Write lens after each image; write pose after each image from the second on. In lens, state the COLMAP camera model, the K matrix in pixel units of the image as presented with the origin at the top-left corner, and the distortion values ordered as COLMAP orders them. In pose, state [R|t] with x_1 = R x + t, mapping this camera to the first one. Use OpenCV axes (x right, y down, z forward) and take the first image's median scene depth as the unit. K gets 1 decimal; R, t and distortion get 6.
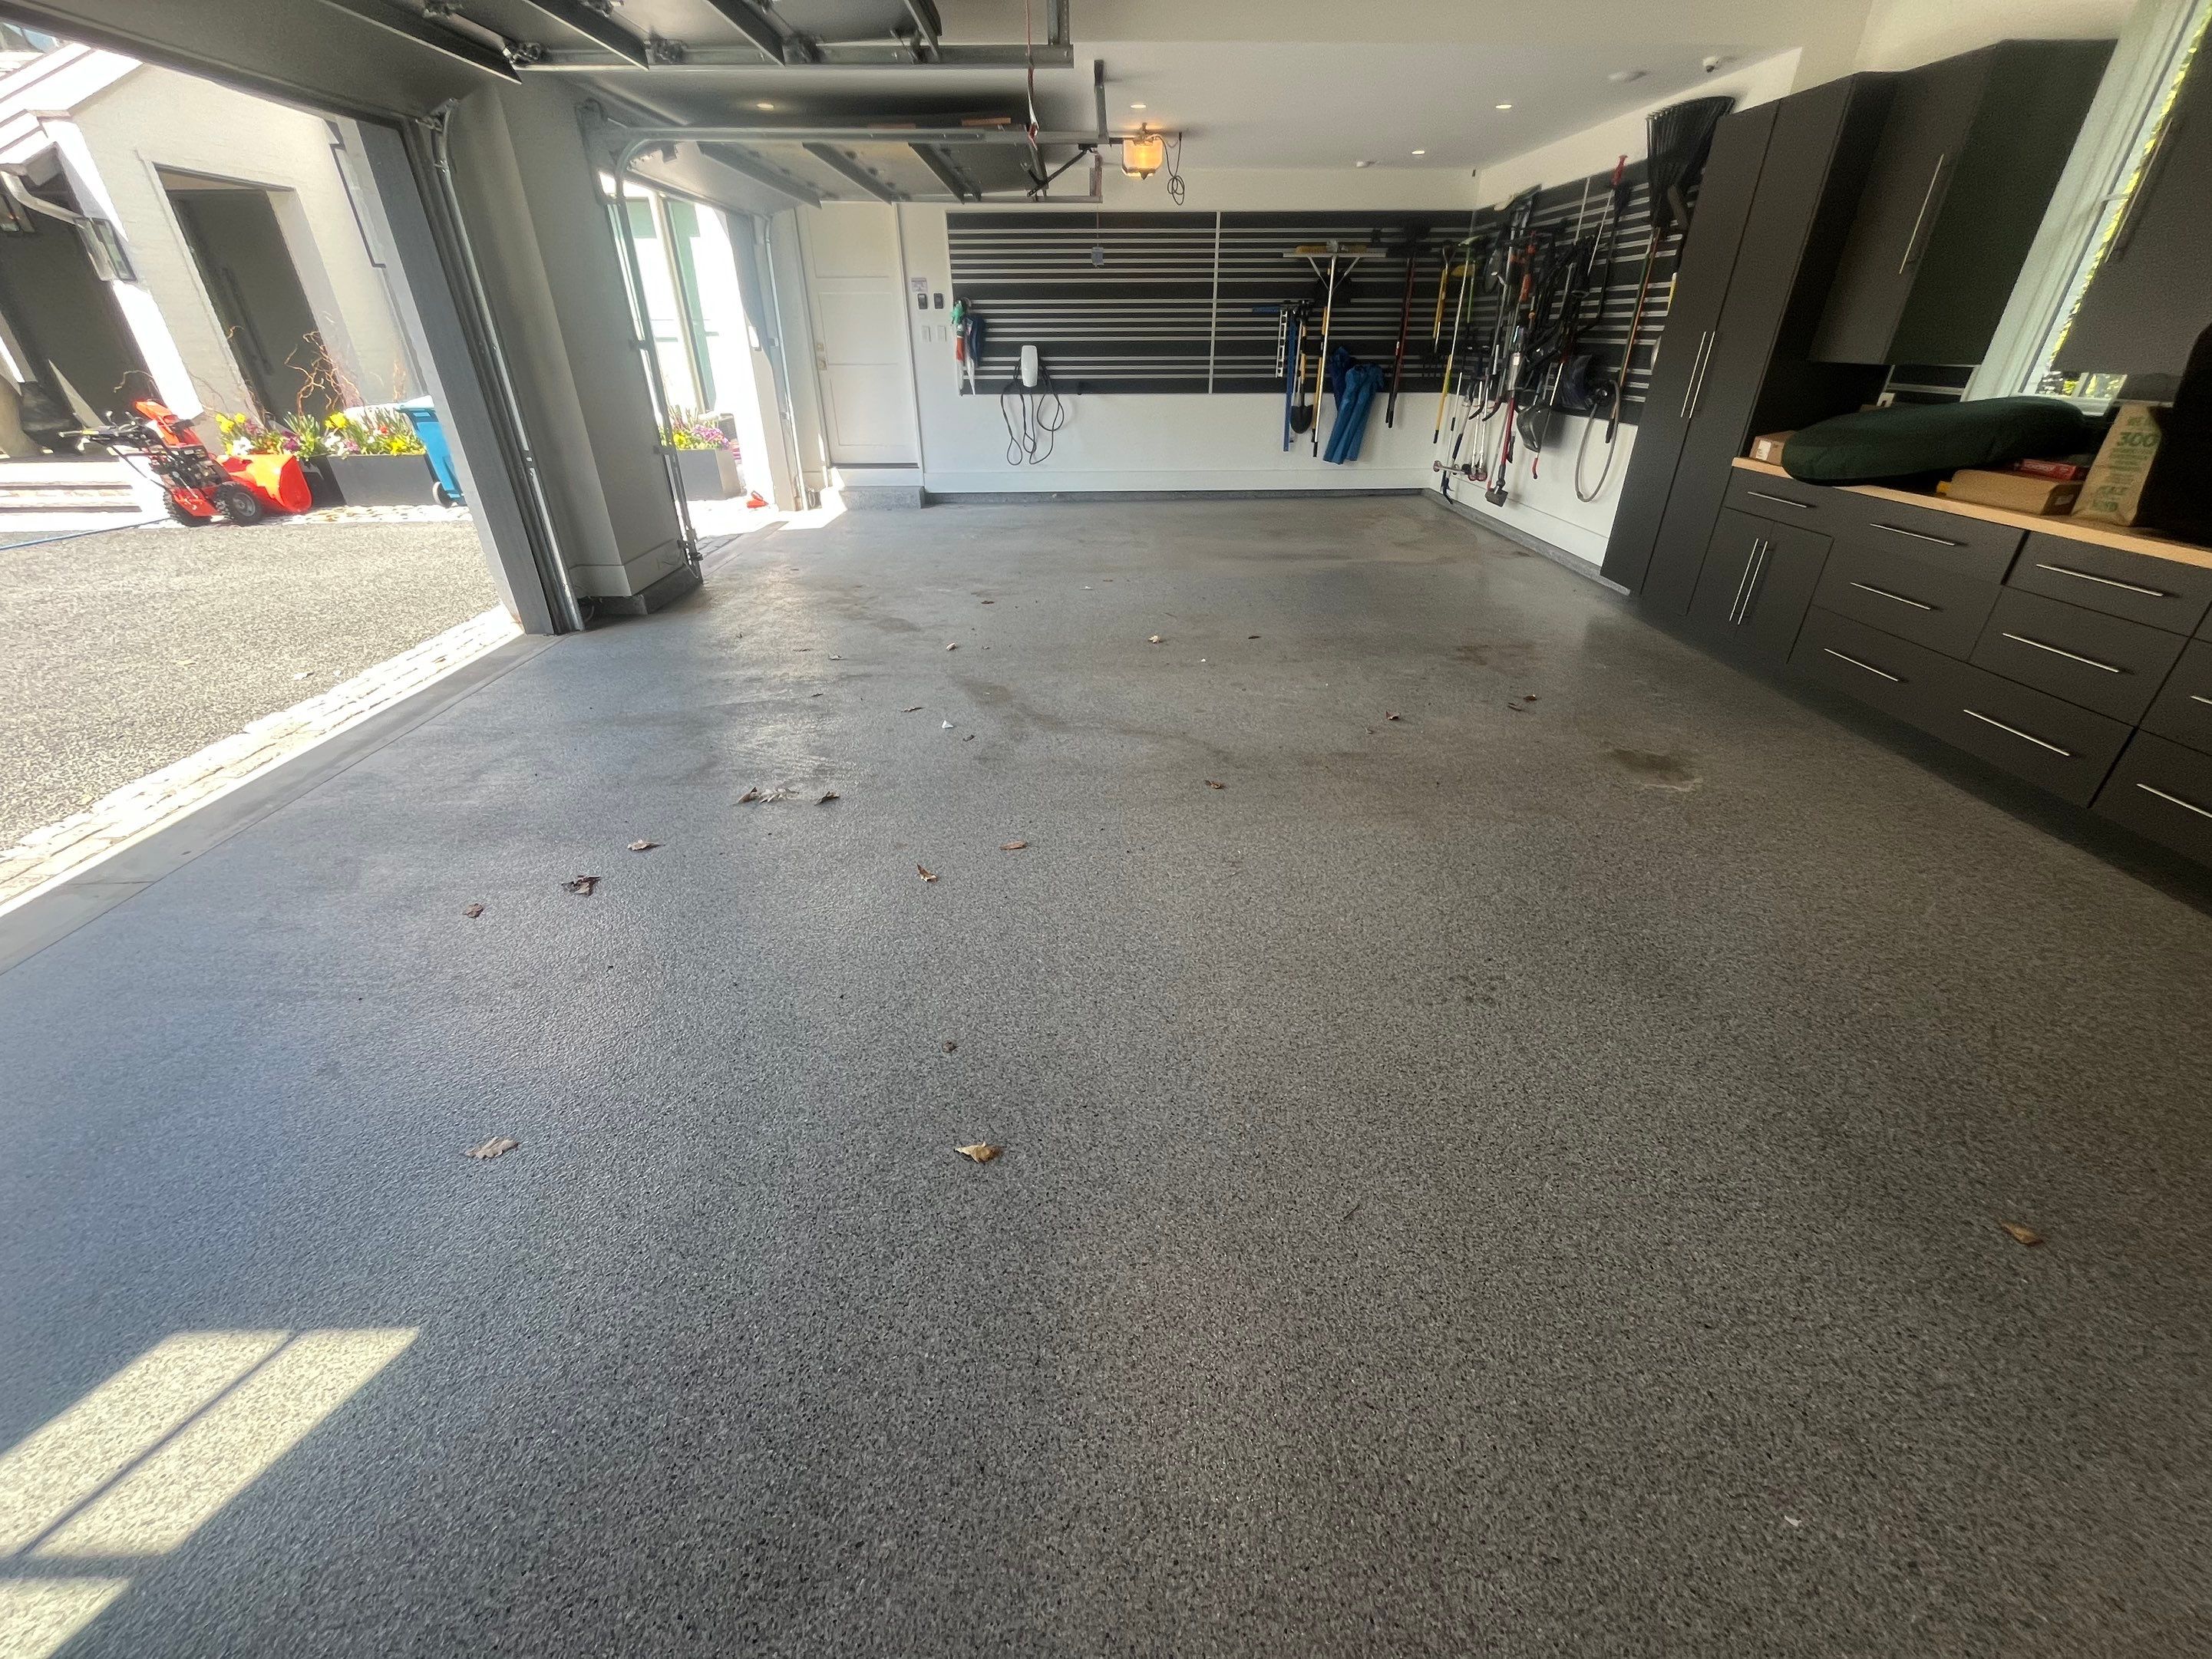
lens RADIAL K [[891.6, 0, 1111.5], [0, 891.6, 825.1], [0, 0, 1]] dist [-0.008436, 0.001261]
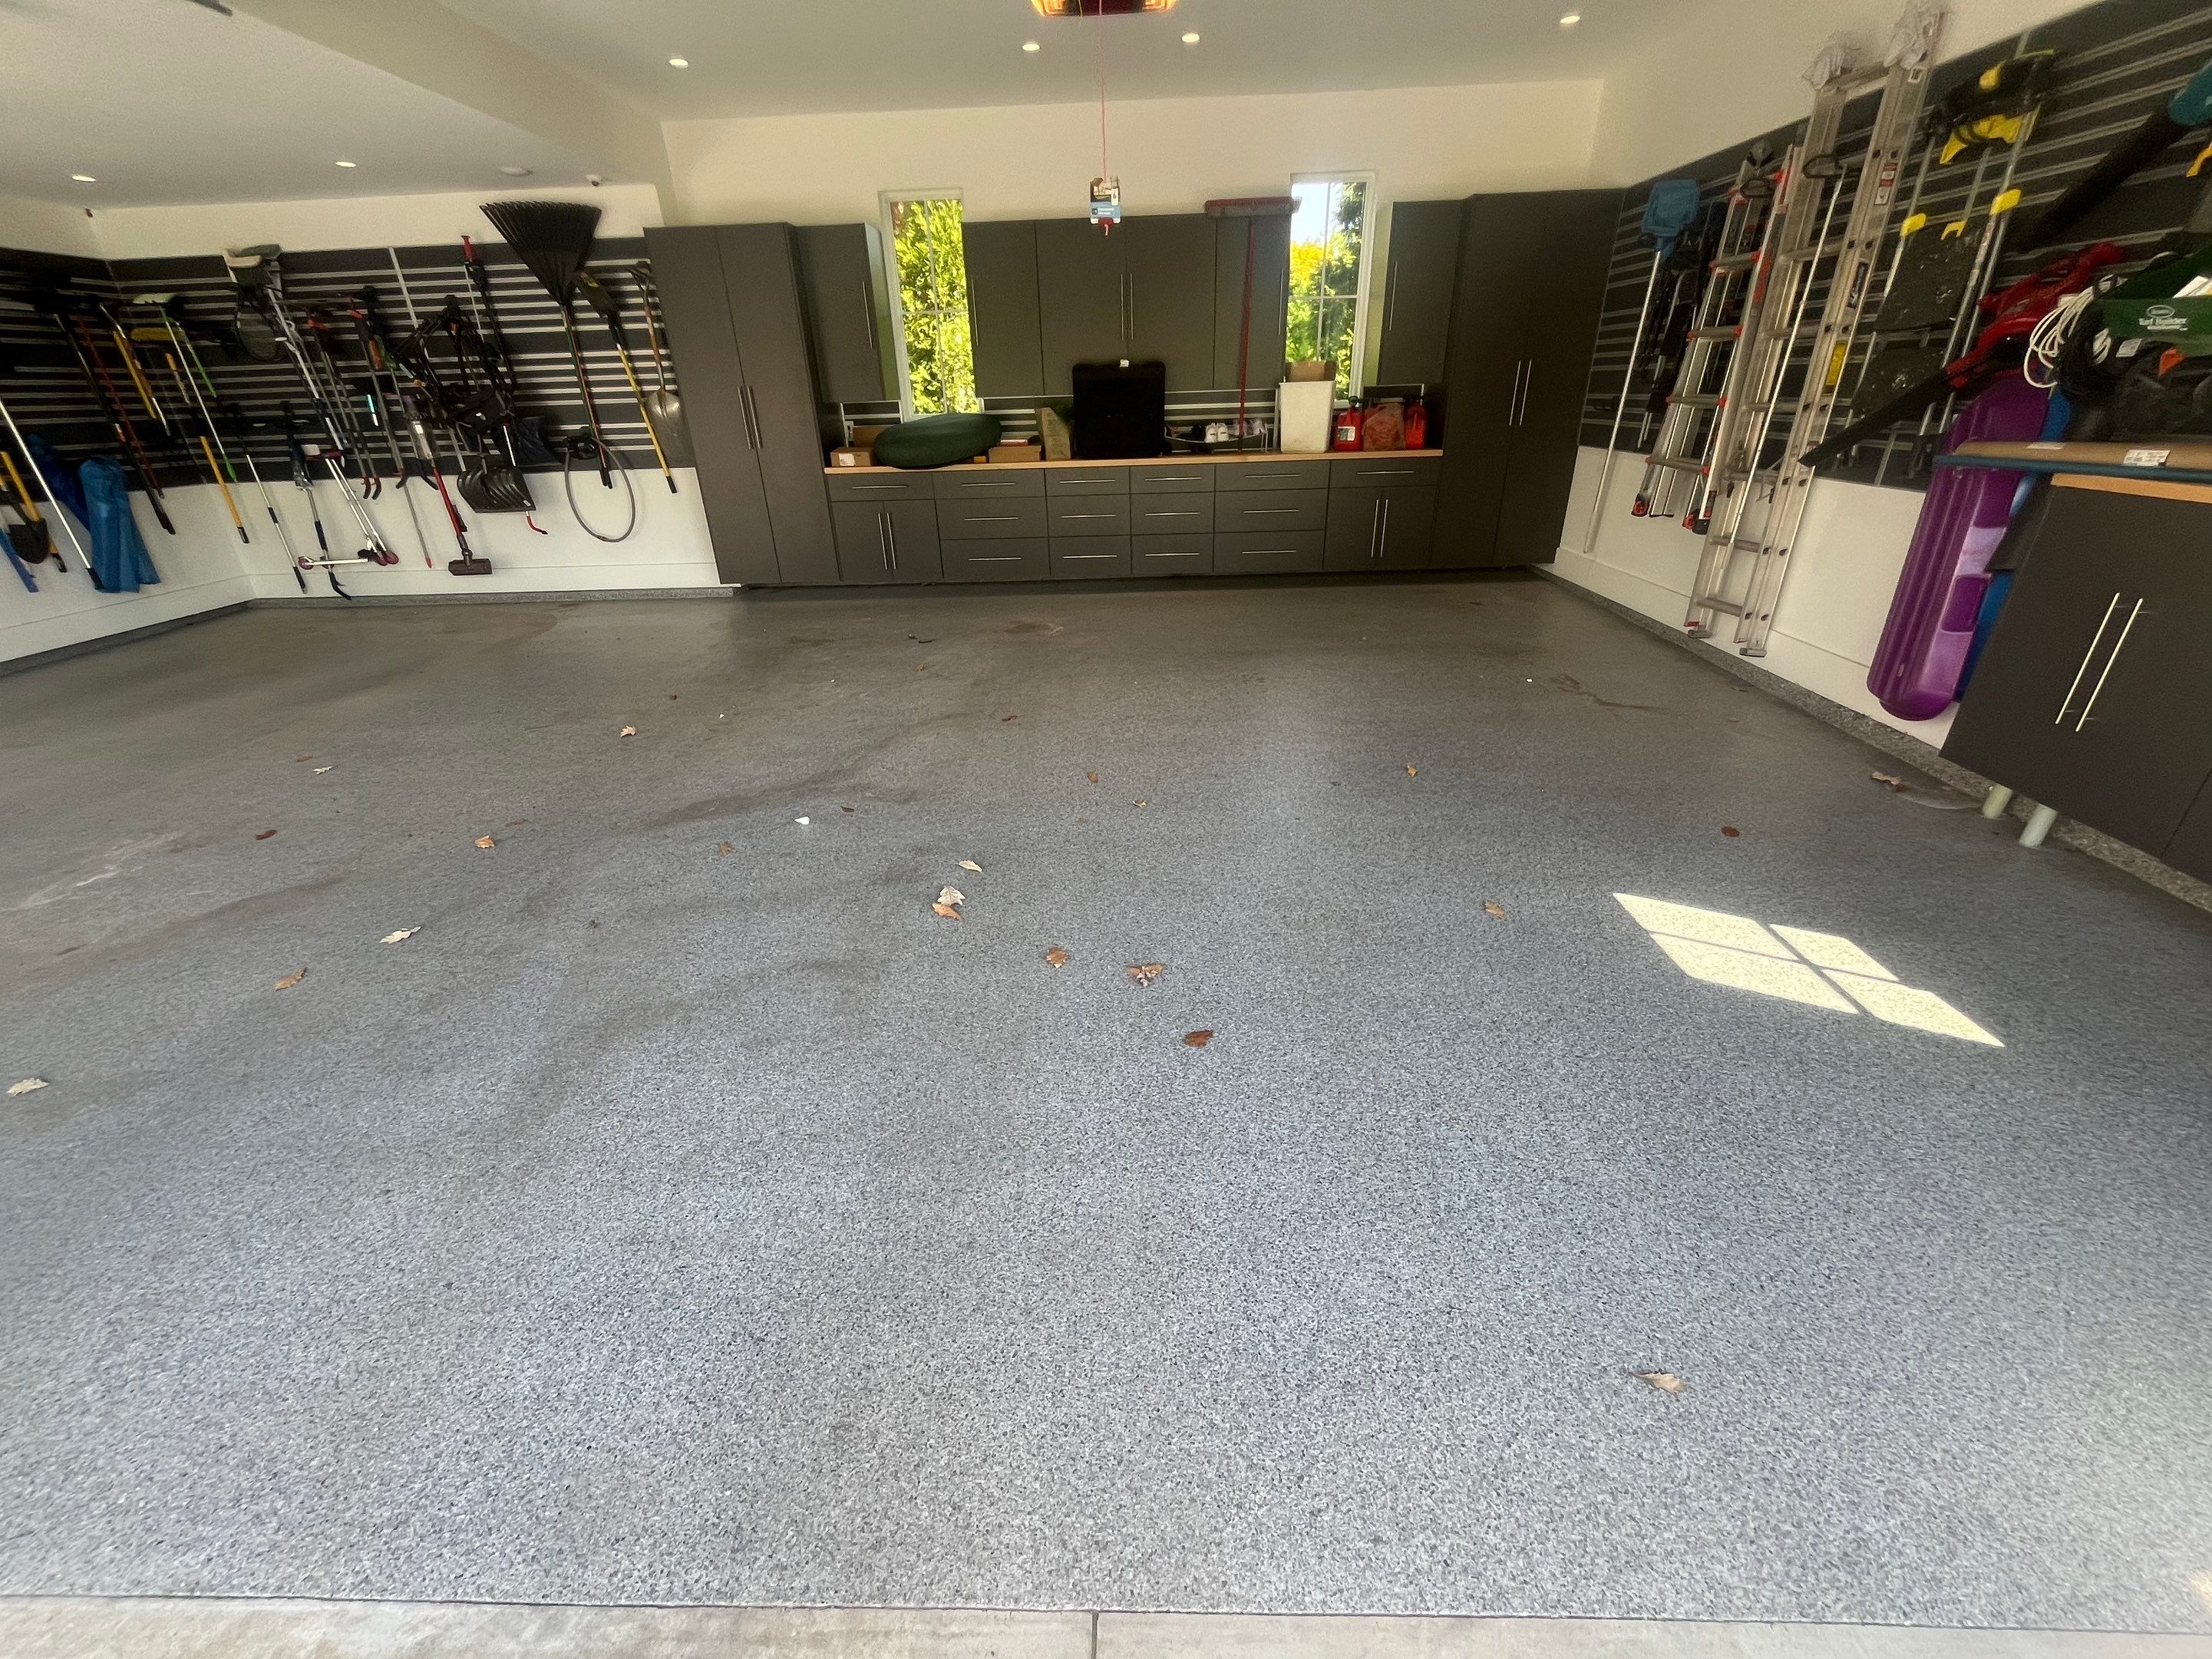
lens RADIAL K [[891.6, 0, 1088.9], [0, 891.6, 835.0], [0, 0, 1]] dist [-0.008436, 0.001261]
pose [[0.066977, -0.446886, 0.892080, -0.801806], [0.510496, 0.783546, 0.354188, -0.227400], [-0.857268, 0.431681, 0.280613, 0.456387]]
